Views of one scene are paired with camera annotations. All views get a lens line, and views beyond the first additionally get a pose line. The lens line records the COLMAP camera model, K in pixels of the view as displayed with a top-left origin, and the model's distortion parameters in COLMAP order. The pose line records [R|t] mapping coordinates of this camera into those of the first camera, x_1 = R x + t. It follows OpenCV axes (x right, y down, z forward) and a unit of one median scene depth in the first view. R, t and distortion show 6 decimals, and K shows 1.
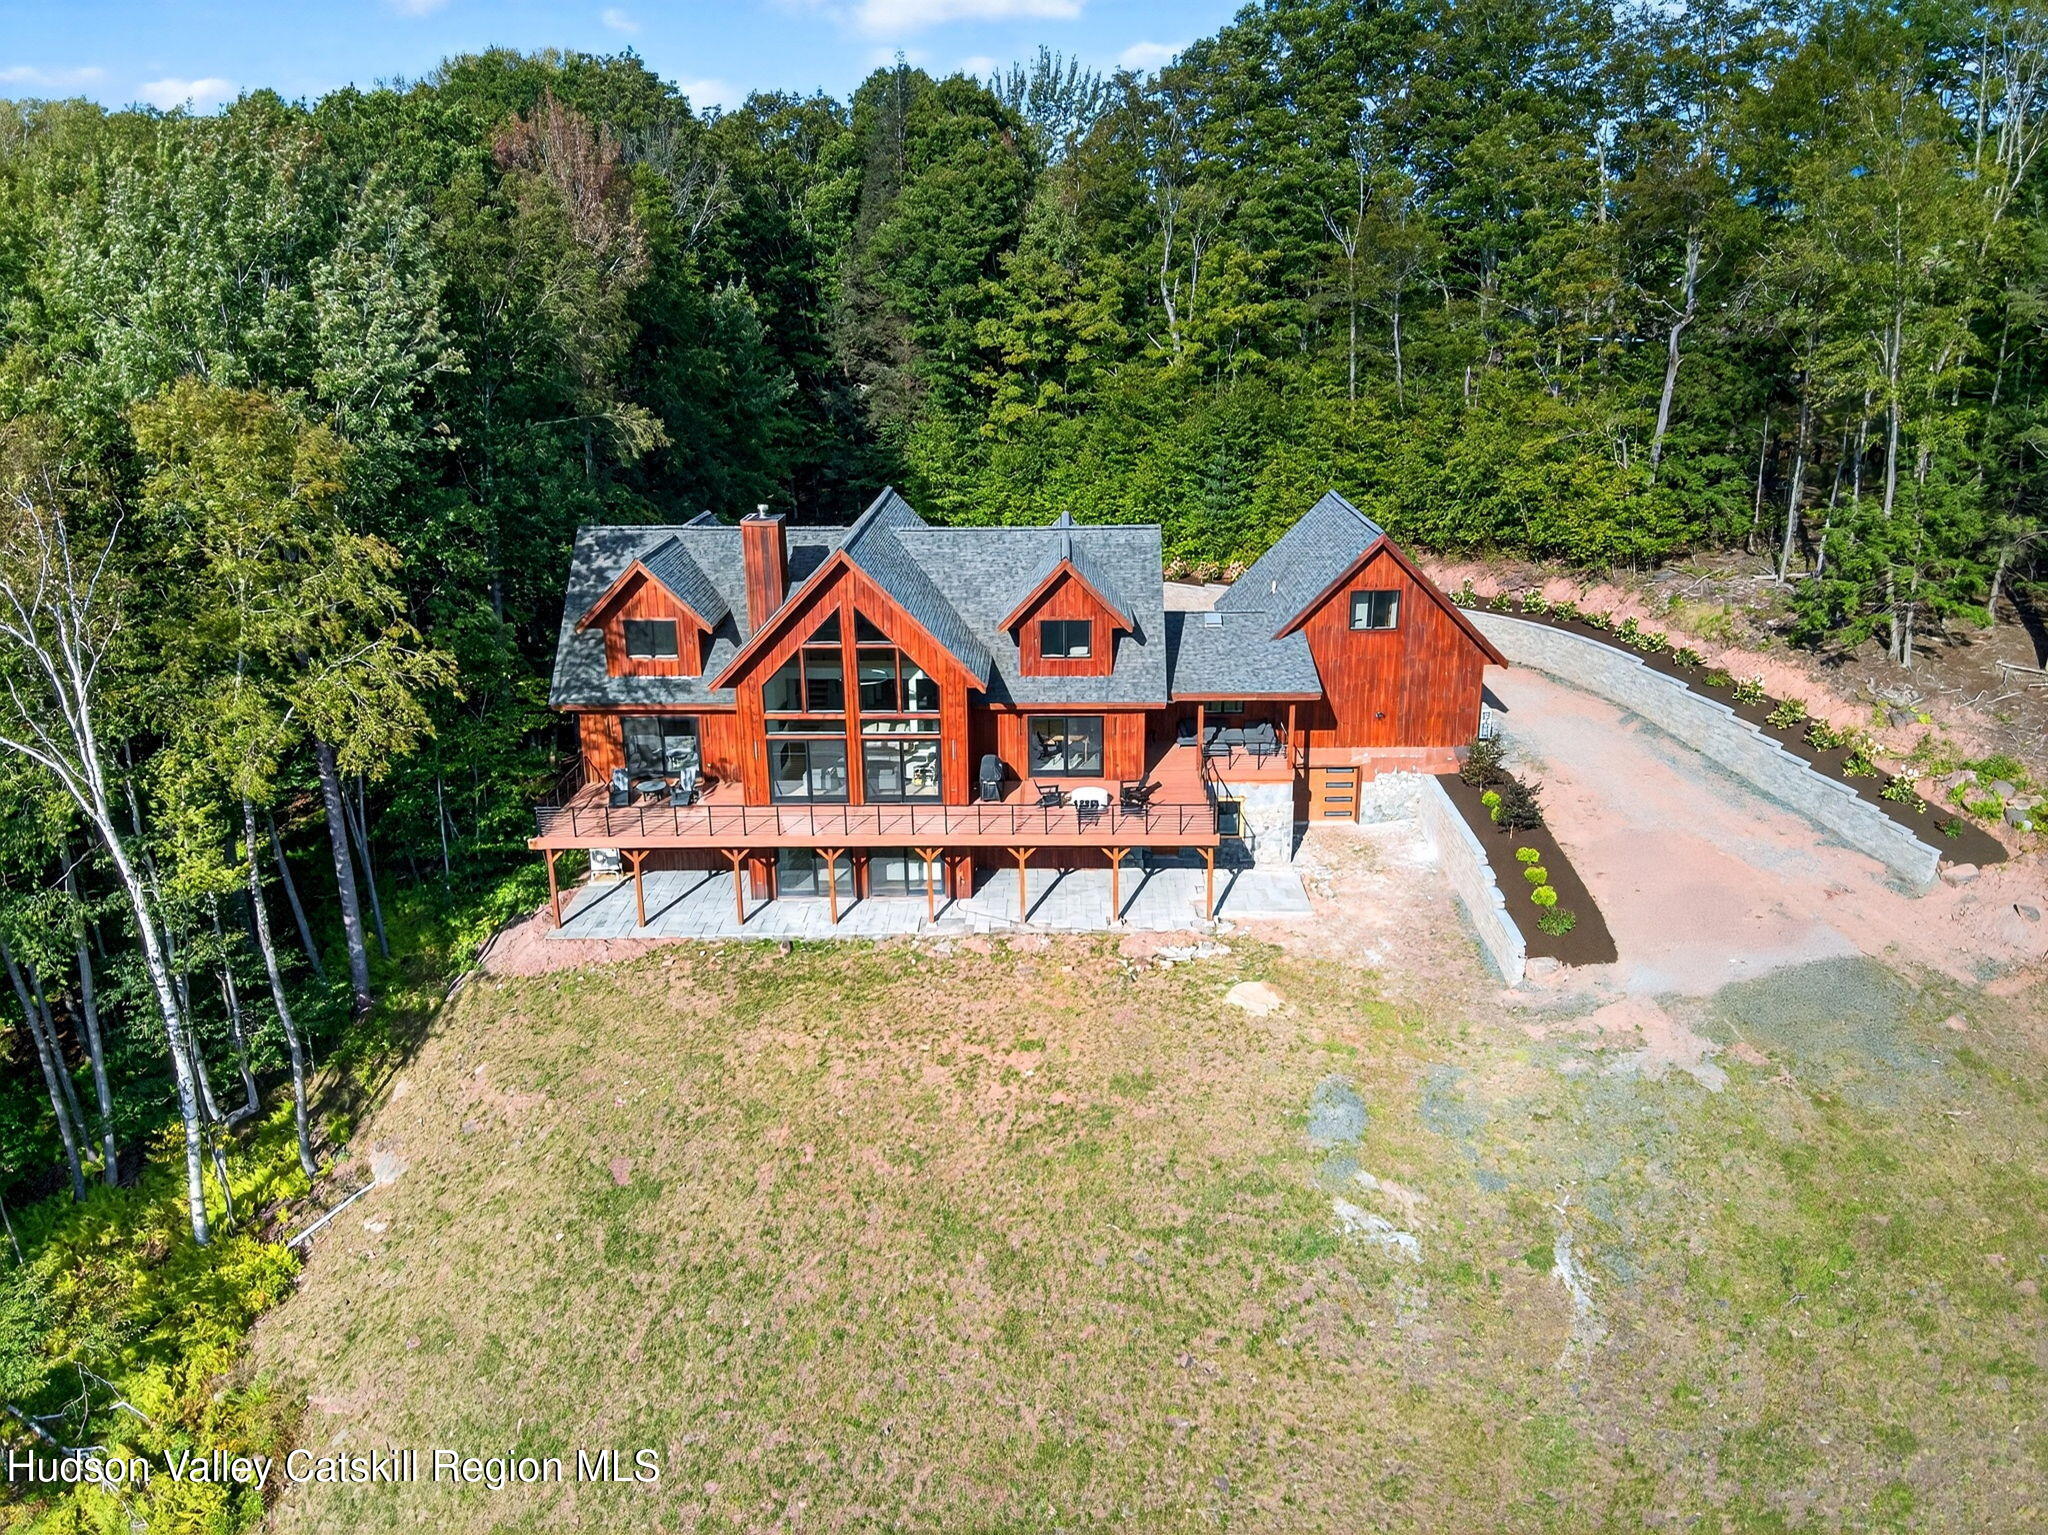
lens RADIAL K [[1624.8, 0, 1024.0], [0, 1624.8, 767.5], [0, 0, 1]] dist [0.513486, -0.558482]
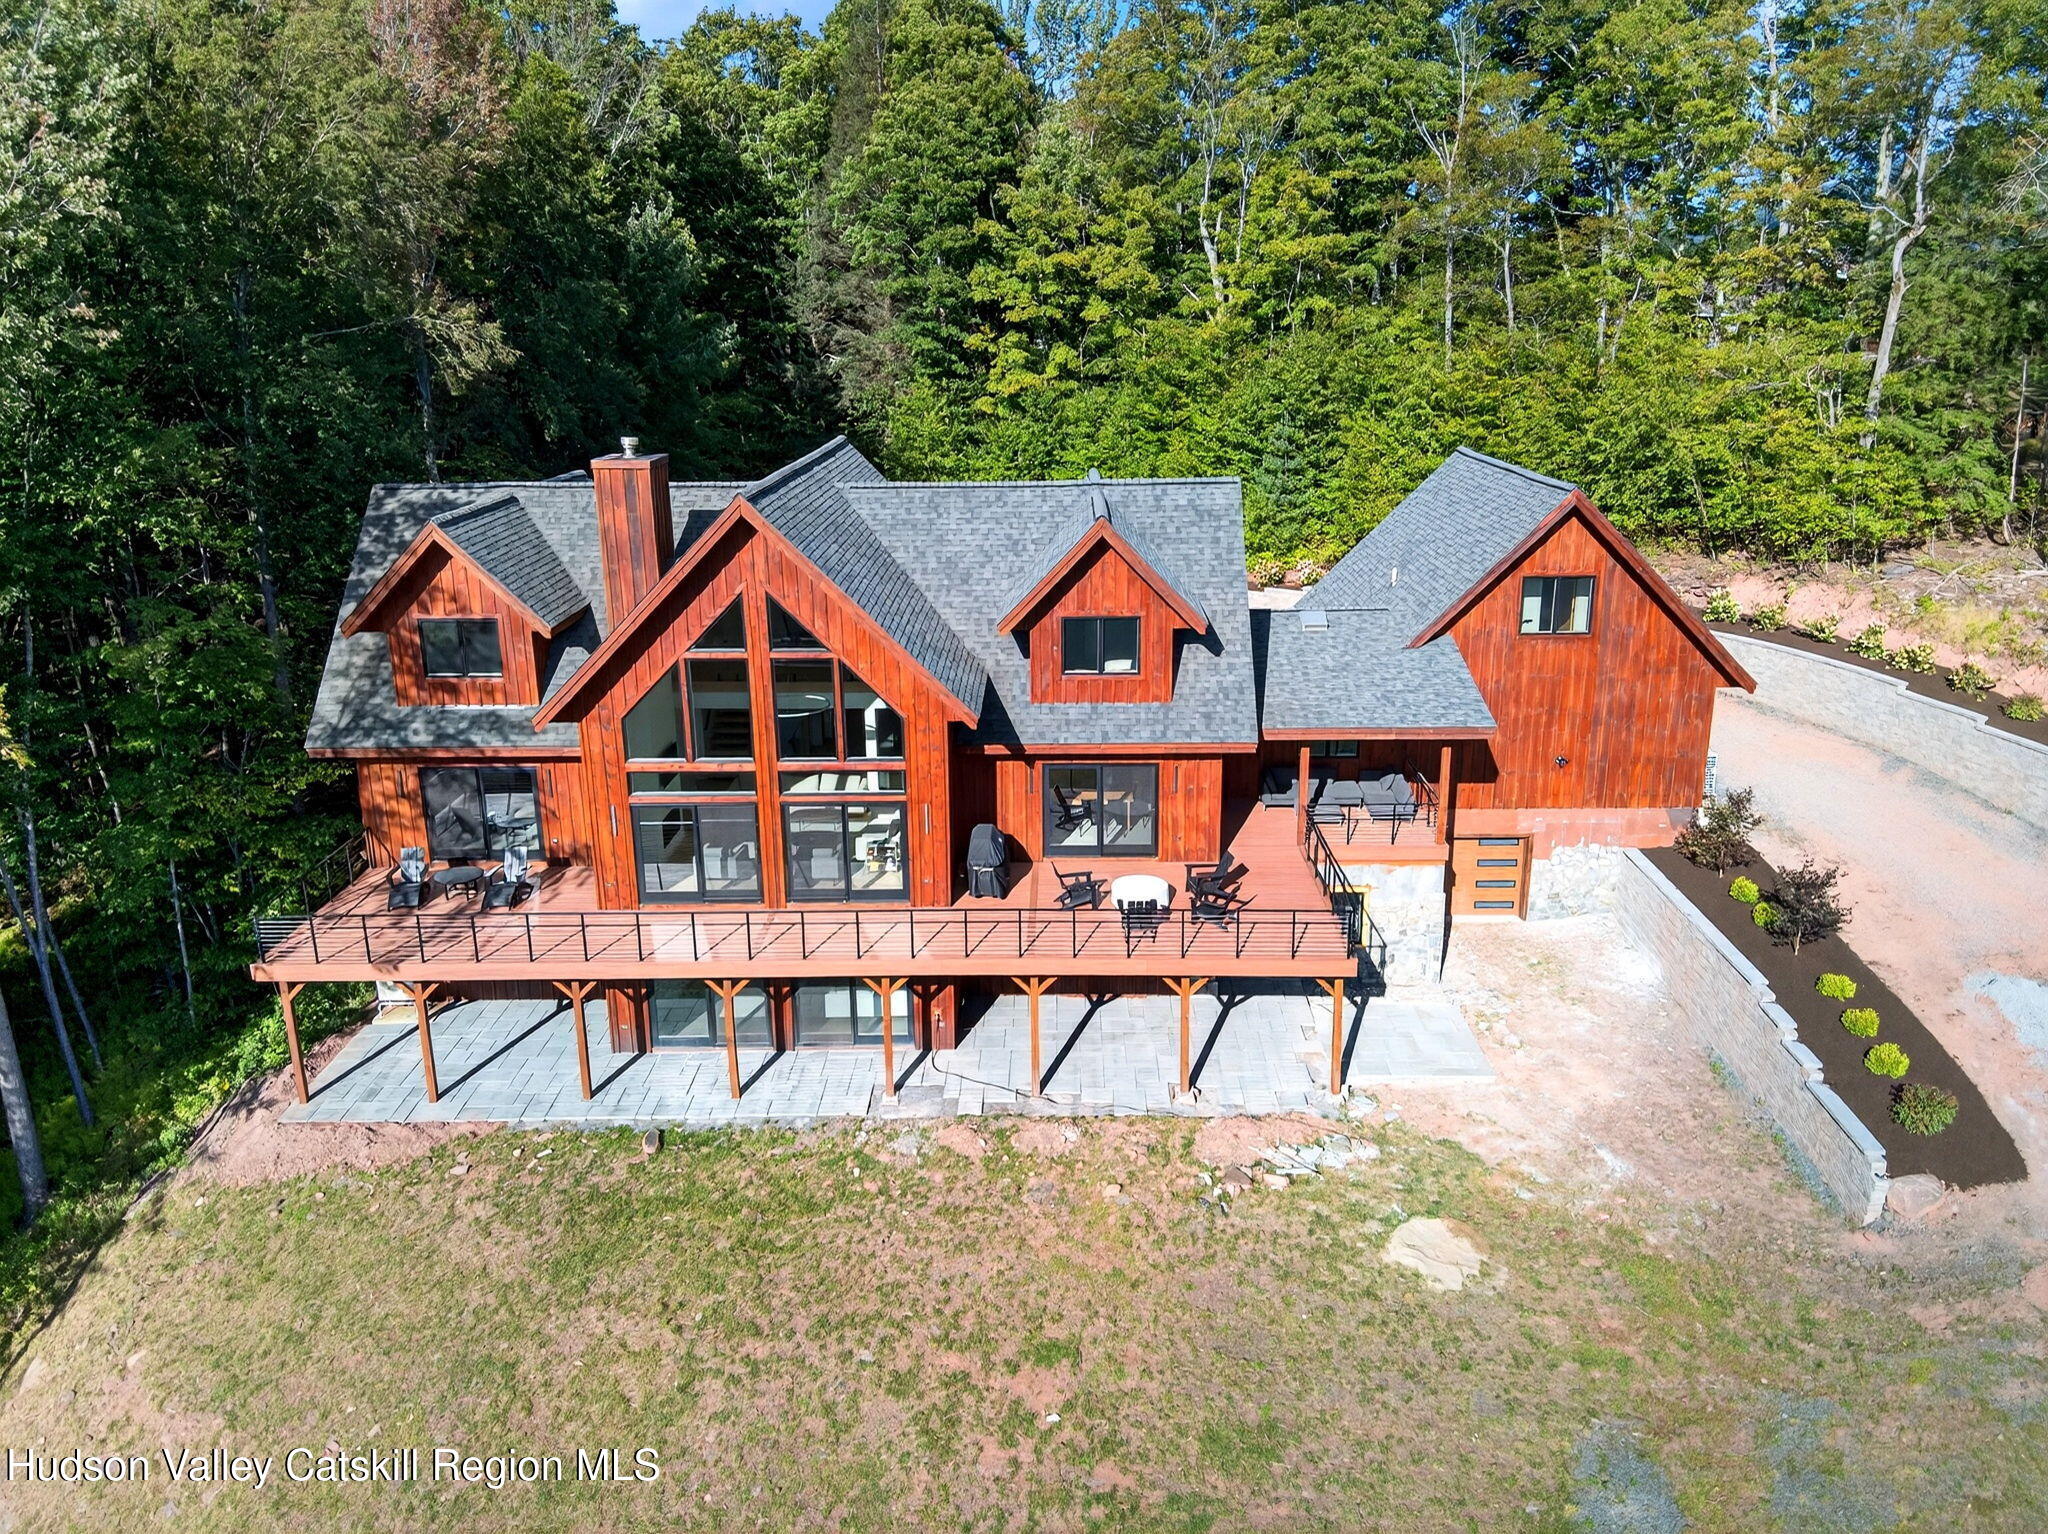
lens RADIAL K [[1624.8, 0, 1024.0], [0, 1624.8, 767.0], [0, 0, 1]] dist [0.513486, -0.558482]
pose [[0.999998, -0.002050, -0.000546, -0.004433], [0.002038, 0.999769, -0.021411, -0.016307], [0.000589, 0.021410, 0.999771, 0.340152]]
